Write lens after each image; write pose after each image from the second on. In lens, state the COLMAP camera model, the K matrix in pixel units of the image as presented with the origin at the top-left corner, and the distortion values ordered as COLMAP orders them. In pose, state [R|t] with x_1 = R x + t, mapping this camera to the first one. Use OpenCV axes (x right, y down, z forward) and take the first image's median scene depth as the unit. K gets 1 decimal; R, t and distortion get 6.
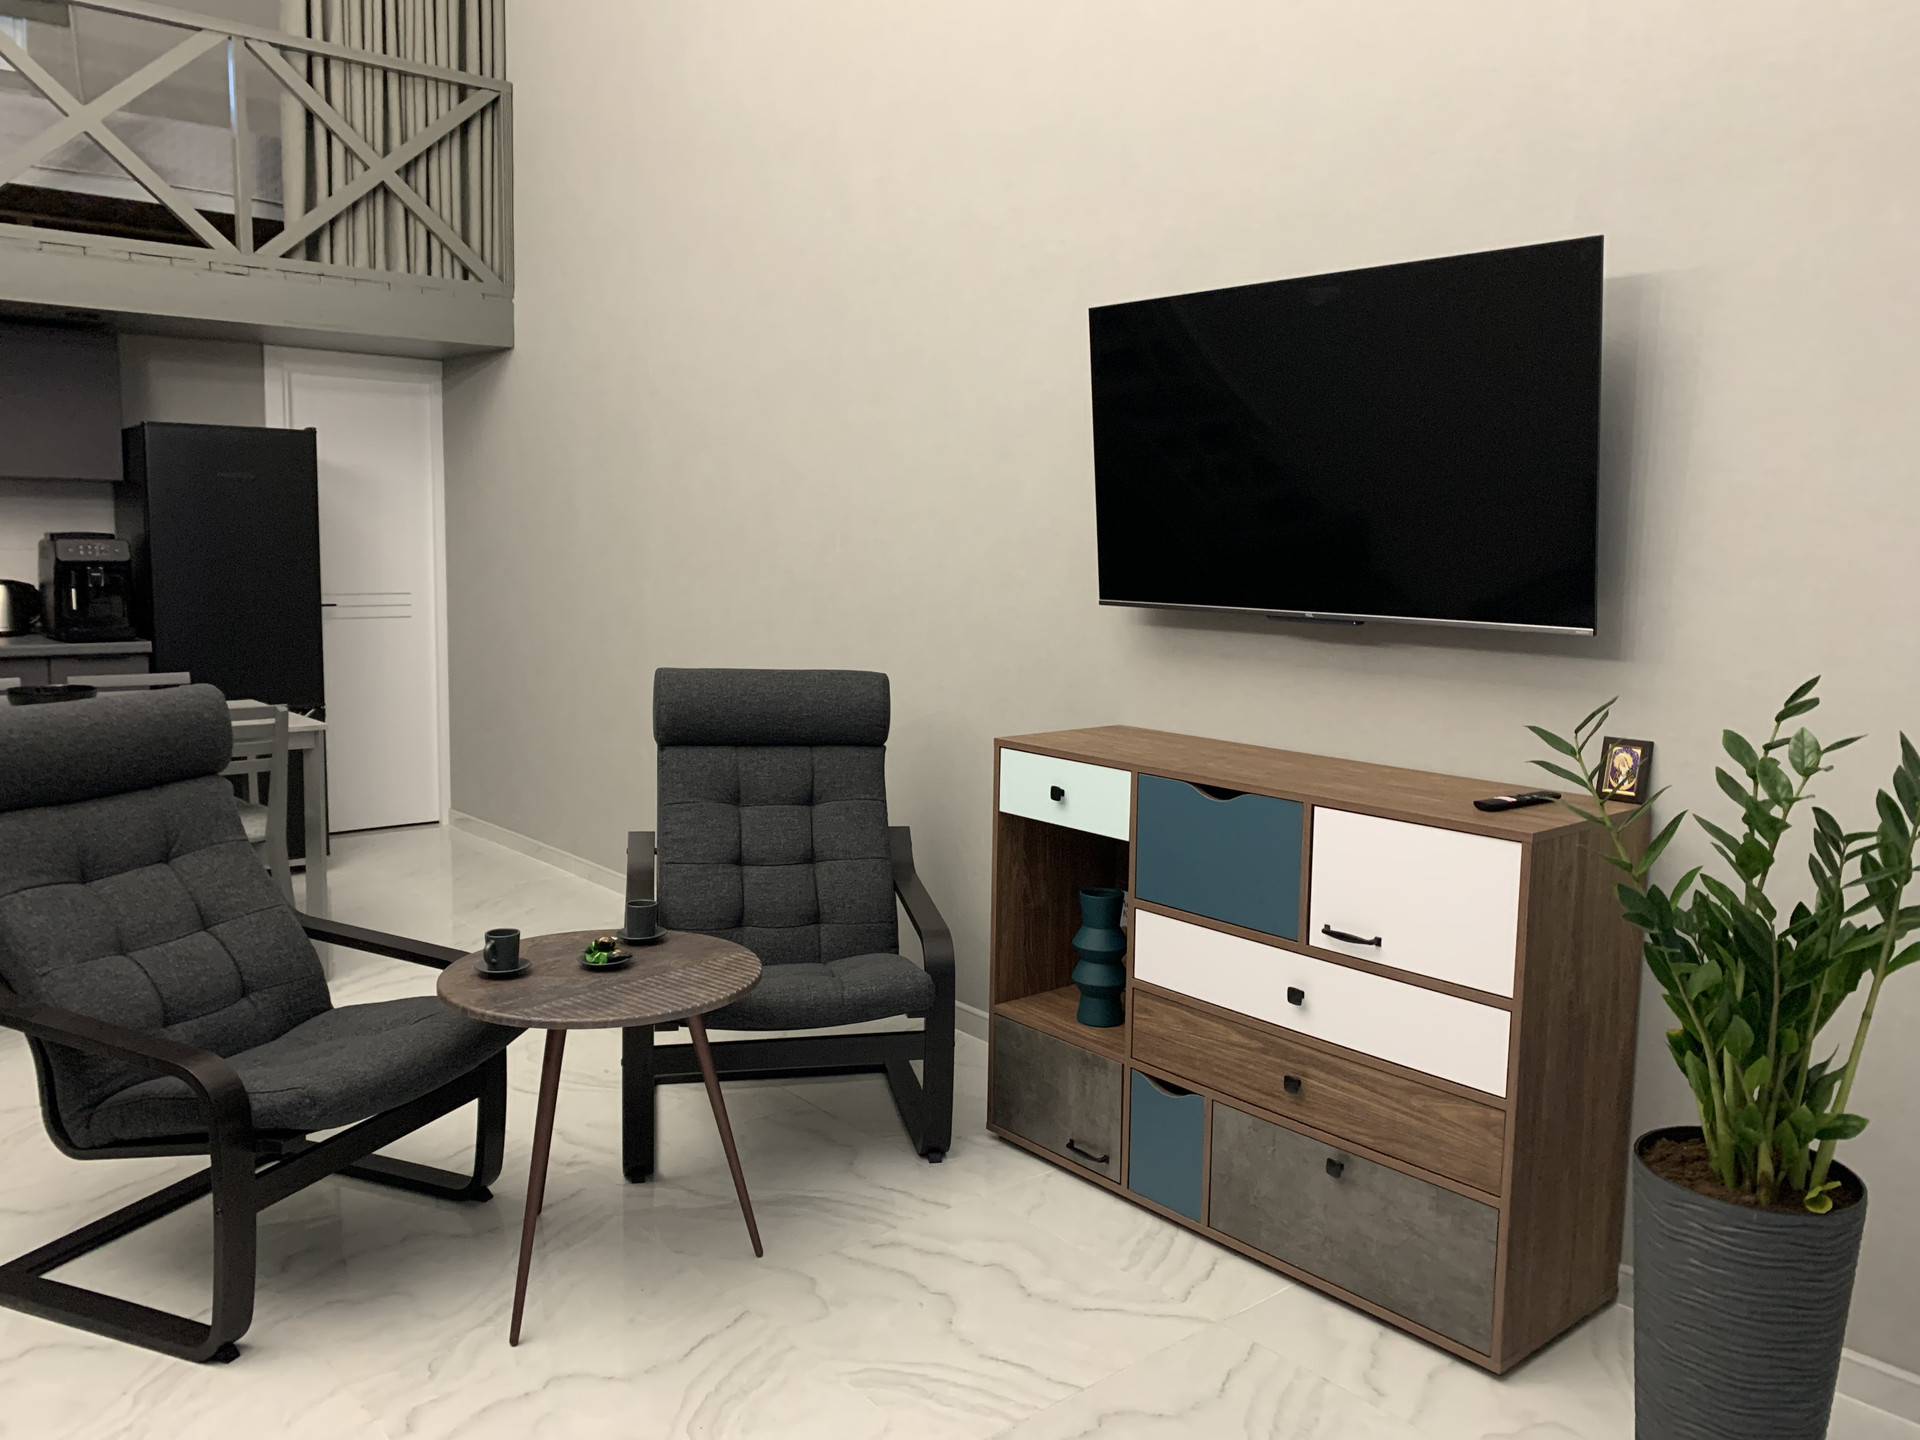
lens RADIAL K [[1484.9, 0, 949.8], [0, 1484.9, 723.5], [0, 0, 1]] dist [0.038158, -0.030723]
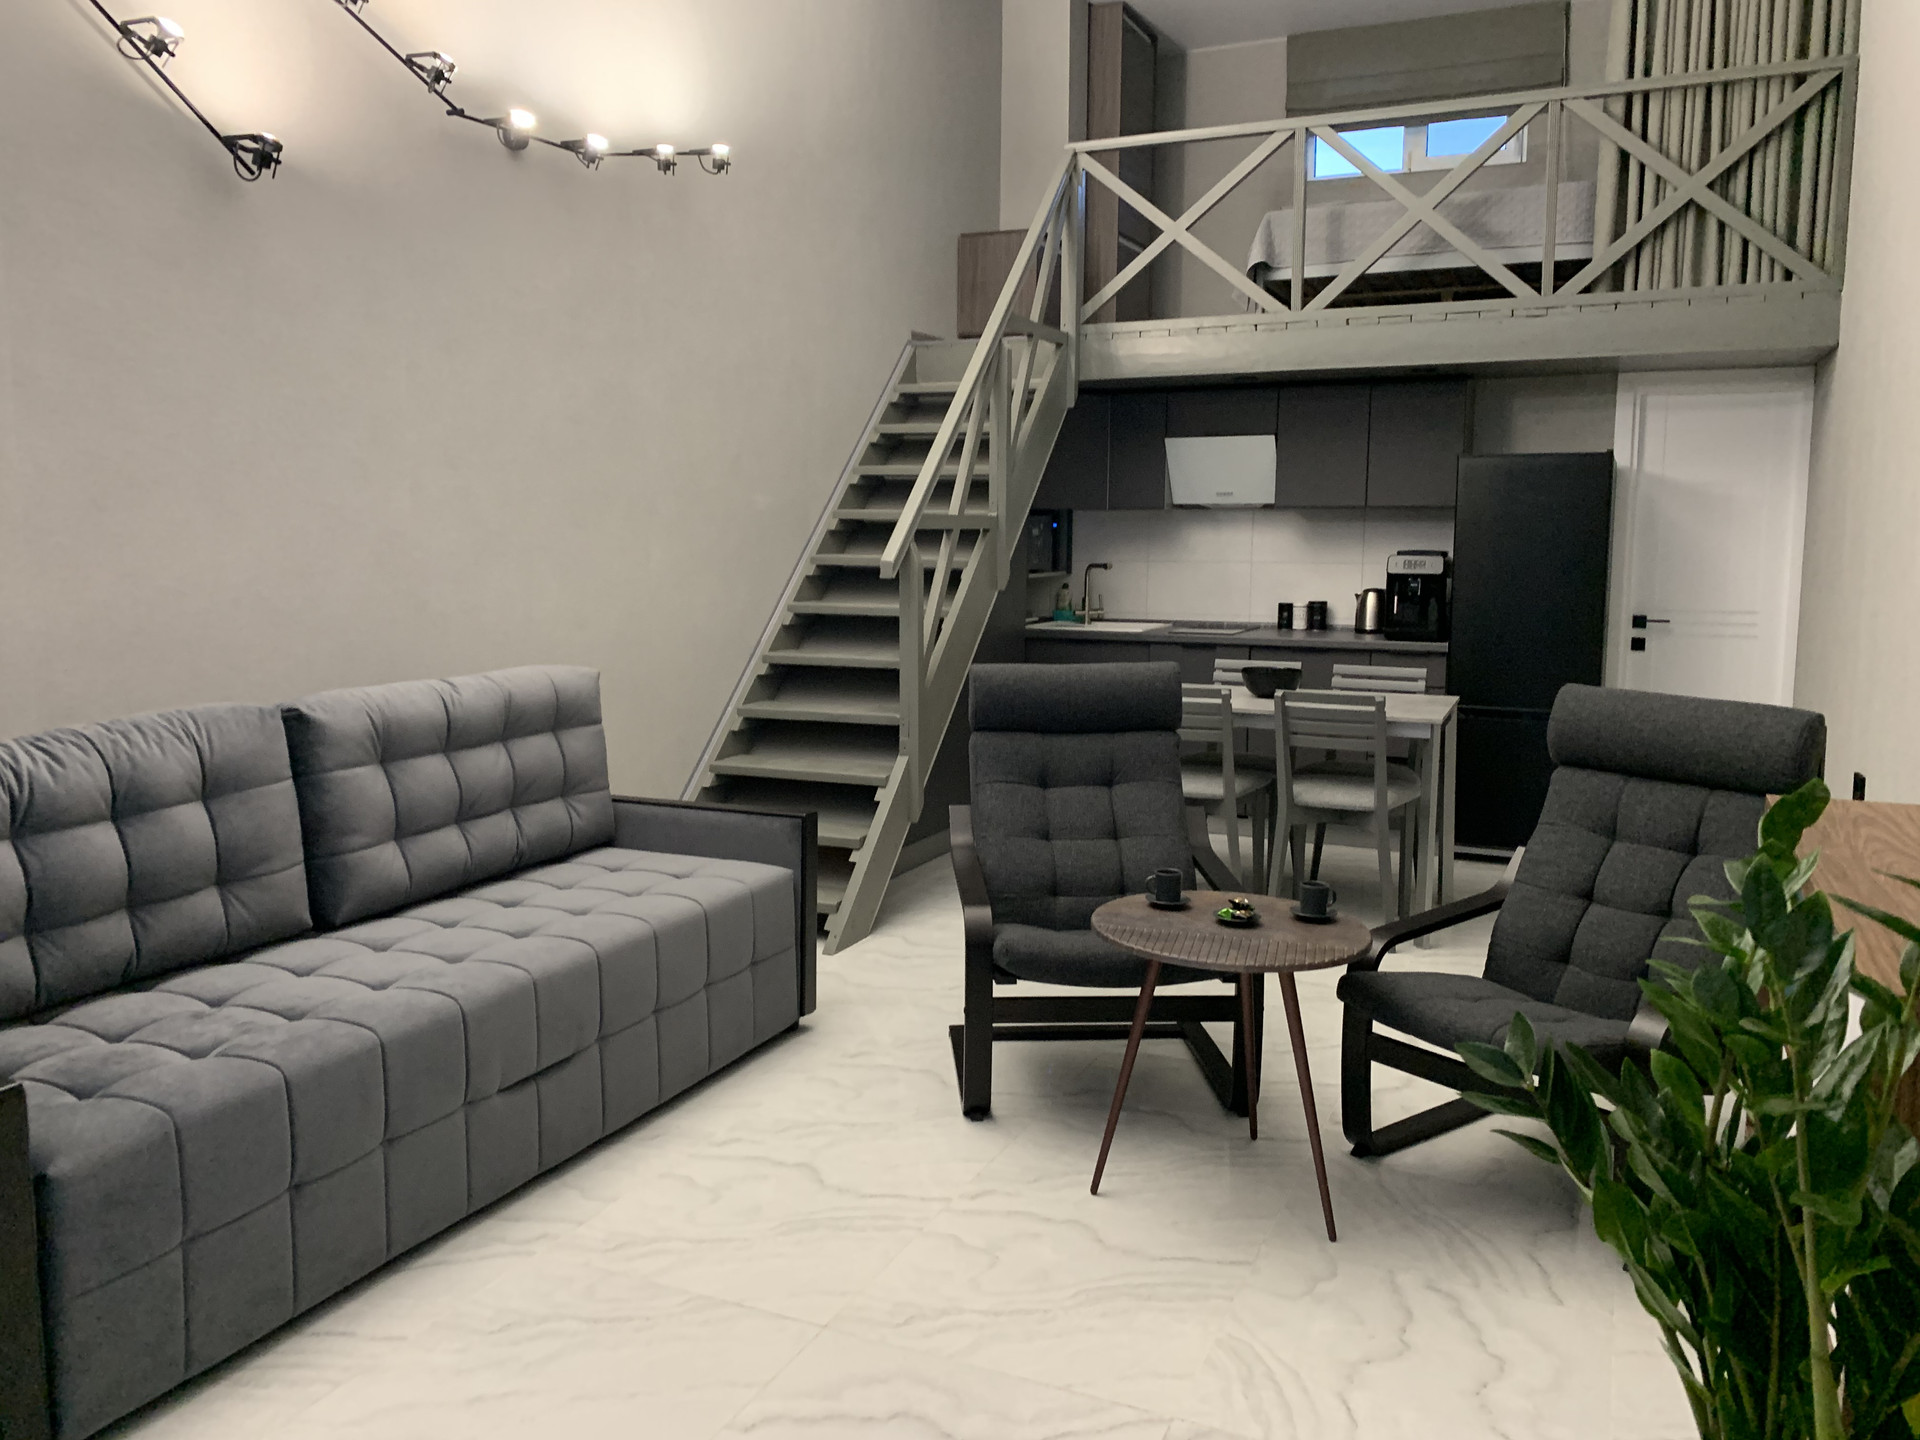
lens RADIAL K [[1484.9, 0, 948.3], [0, 1484.9, 708.2], [0, 0, 1]] dist [0.038158, -0.030723]
pose [[0.430581, 0.092691, -0.897780, 0.346328], [-0.115737, 0.992171, 0.046928, -0.014108], [0.895101, 0.083700, 0.437937, 0.148400]]
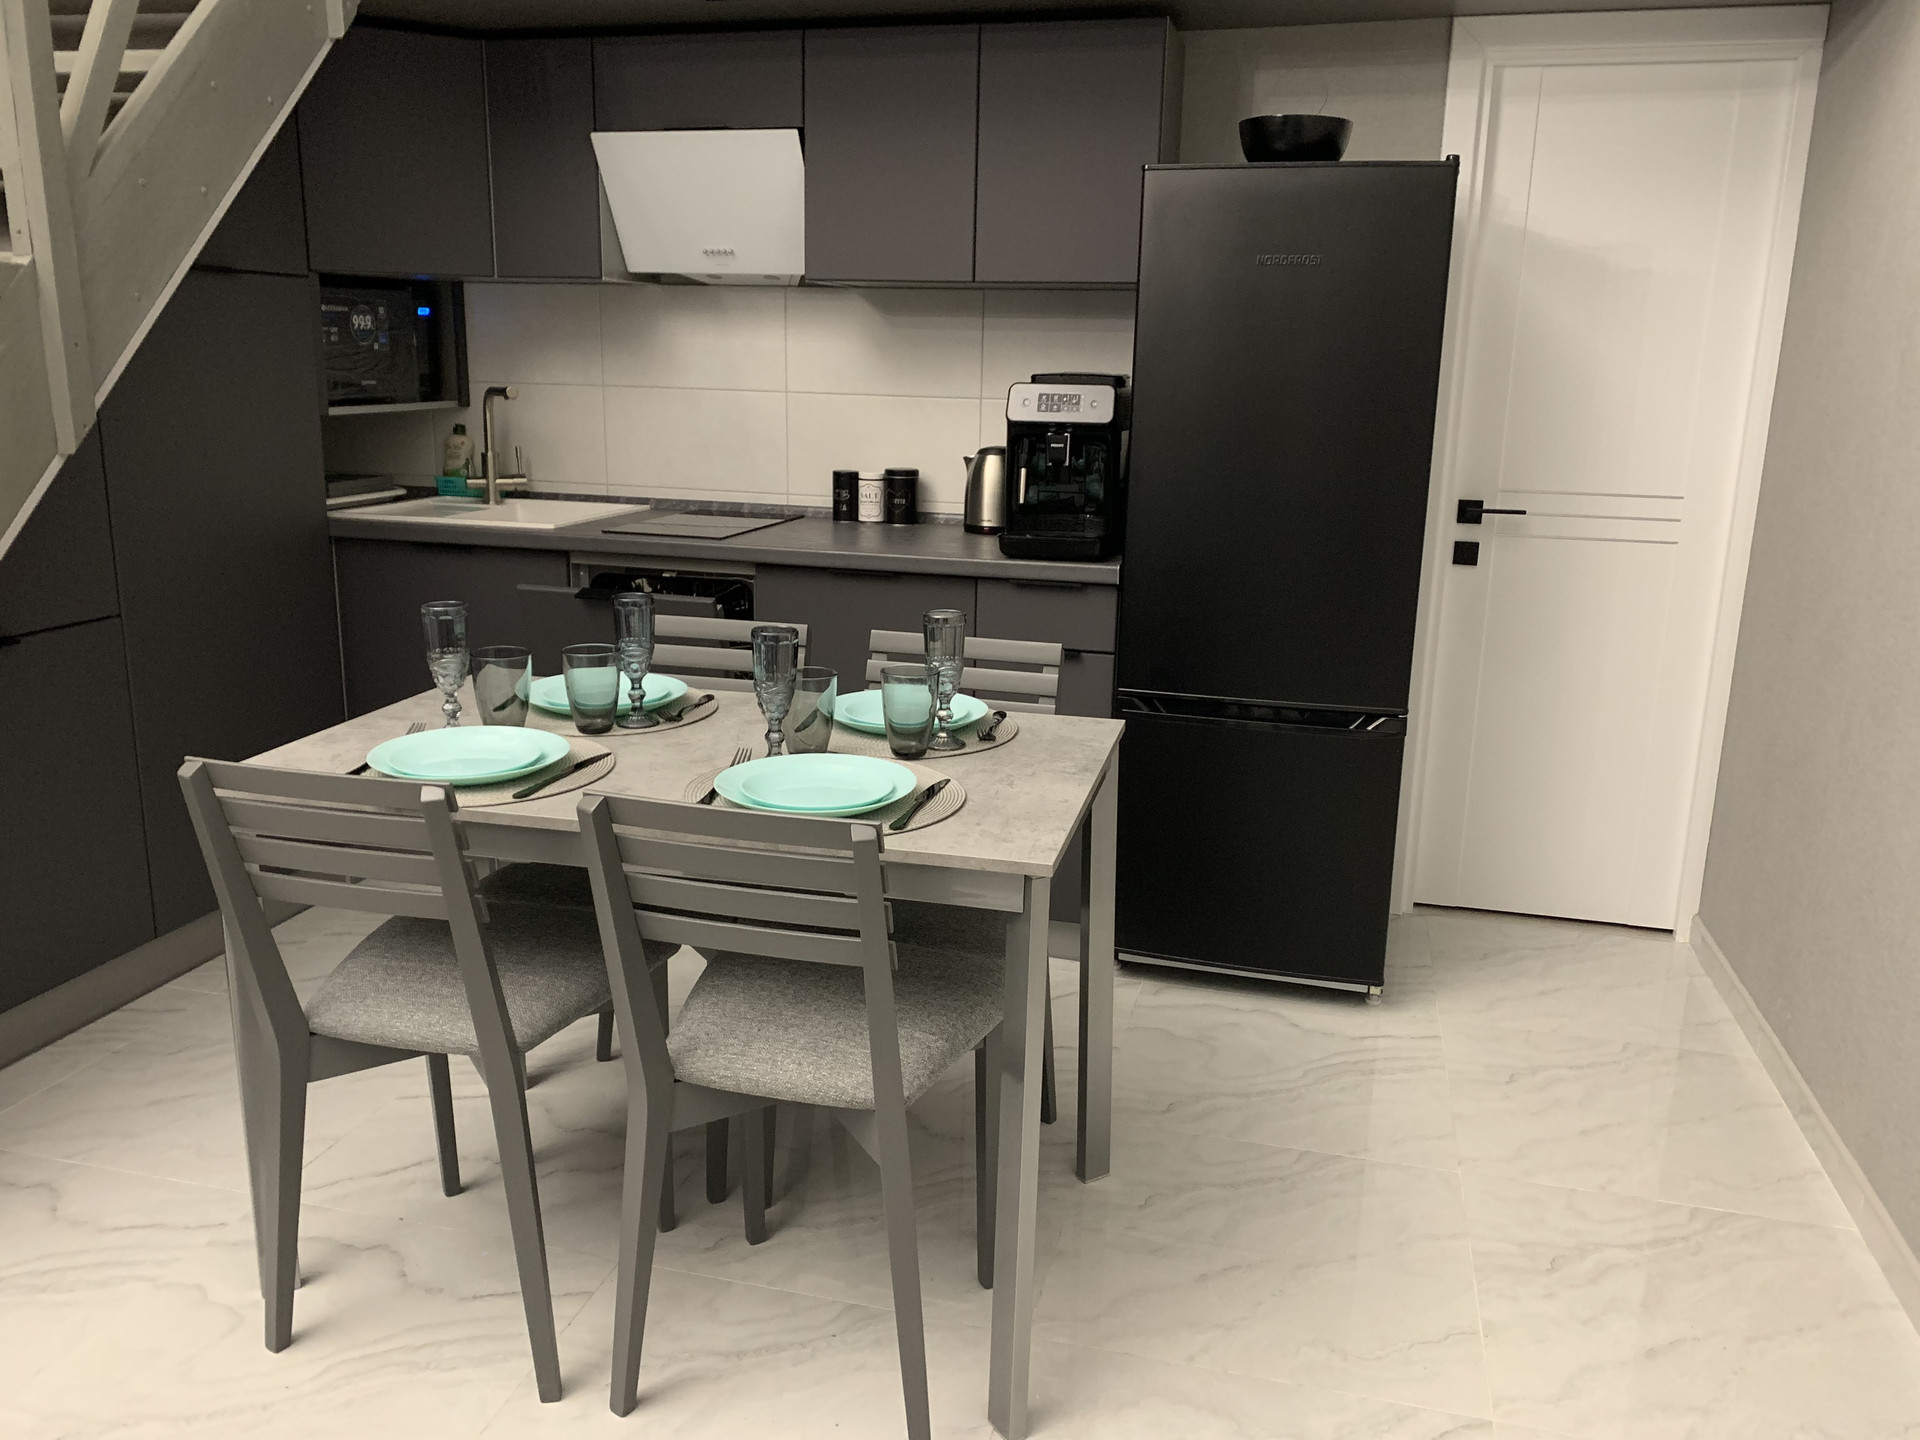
lens RADIAL K [[1484.9, 0, 995.7], [0, 1484.9, 707.3], [0, 0, 1]] dist [0.038158, -0.030723]
pose [[0.587003, 0.185995, -0.787930, -0.101728], [-0.117294, 0.982522, 0.144545, -0.078579], [0.801043, 0.007571, 0.598559, 0.620660]]
